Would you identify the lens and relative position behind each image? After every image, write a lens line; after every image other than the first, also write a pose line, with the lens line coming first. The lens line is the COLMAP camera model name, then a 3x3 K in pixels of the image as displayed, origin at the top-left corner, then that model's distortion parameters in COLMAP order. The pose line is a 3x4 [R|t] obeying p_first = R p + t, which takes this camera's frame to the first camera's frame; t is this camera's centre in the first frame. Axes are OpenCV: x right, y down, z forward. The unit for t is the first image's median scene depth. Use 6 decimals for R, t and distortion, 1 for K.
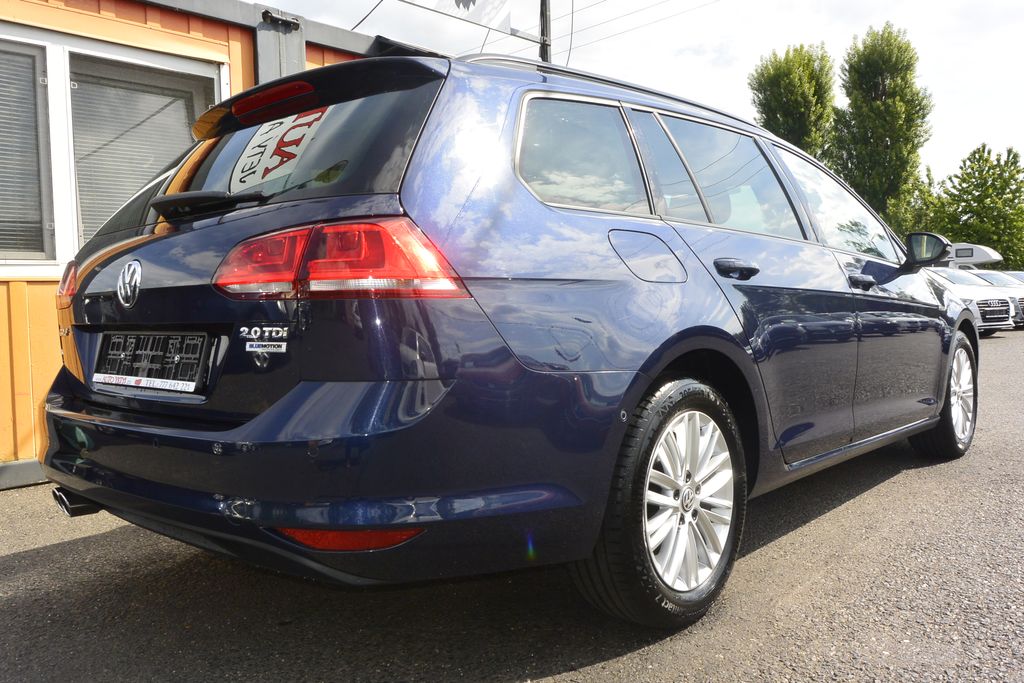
lens RADIAL K [[815.7, 0, 509.6], [0, 815.7, 332.9], [0, 0, 1]] dist [-0.005334, 0.001663]
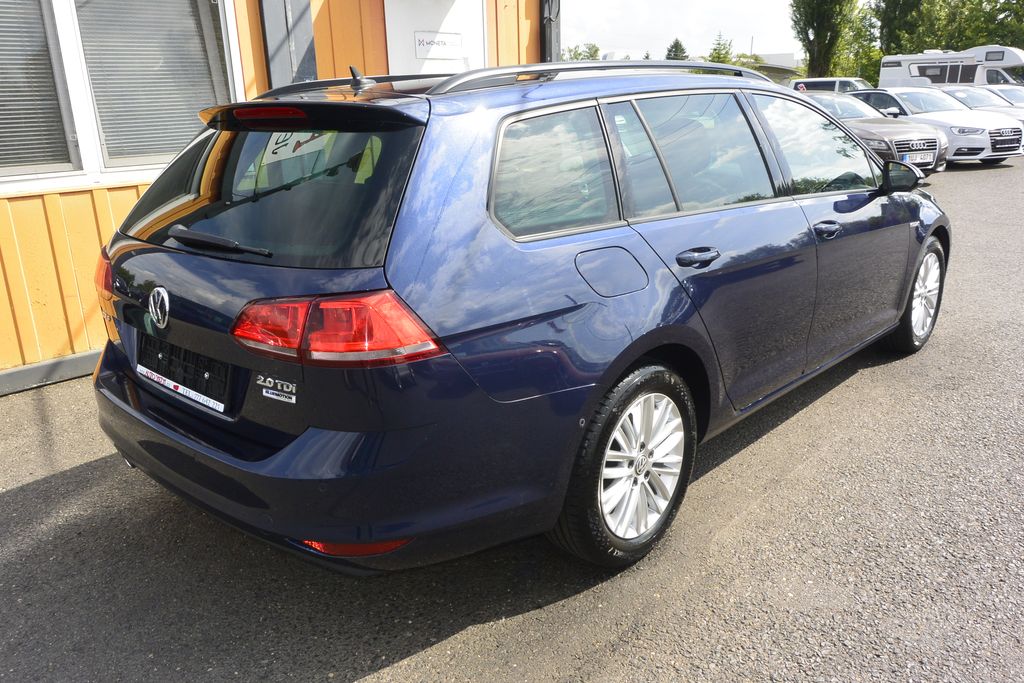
lens RADIAL K [[783.2, 0, 510.6], [0, 783.2, 331.6], [0, 0, 1]] dist [0.002892, 0.008592]
pose [[0.999731, 0.003071, -0.022973, 0.053287], [0.002743, 0.968535, 0.248862, -0.274620], [0.023014, -0.248859, 0.968266, -0.069941]]
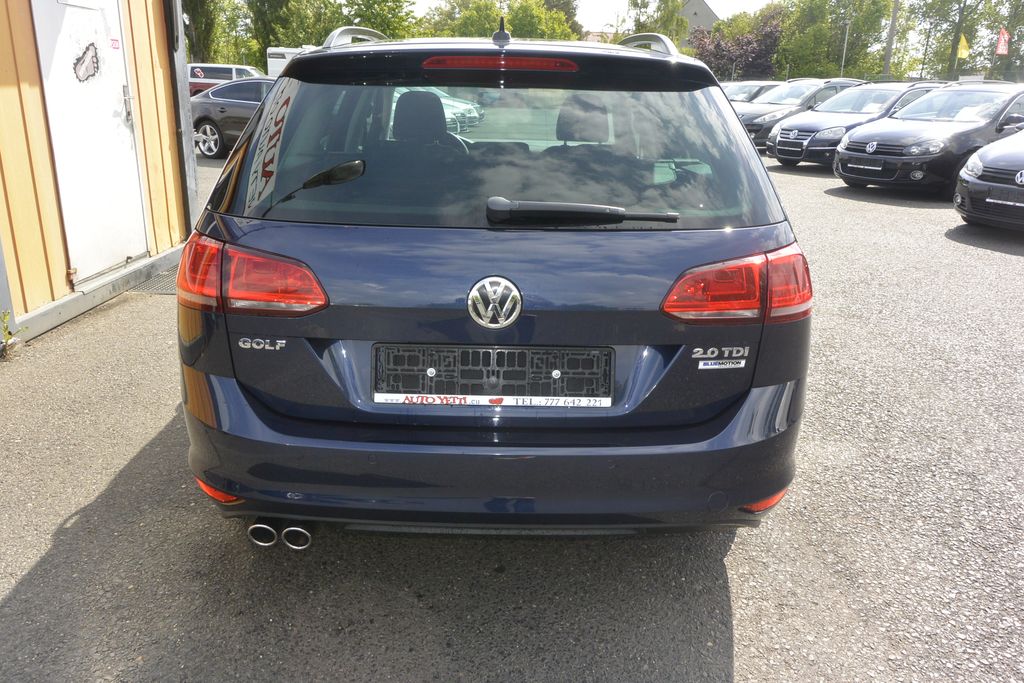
lens RADIAL K [[783.2, 0, 508.1], [0, 783.2, 331.8], [0, 0, 1]] dist [0.002892, 0.008592]
pose [[0.744103, -0.158334, 0.649031, -0.936387], [-0.018913, 0.966127, 0.257375, -0.232098], [-0.667797, -0.203789, 0.715903, 0.316652]]
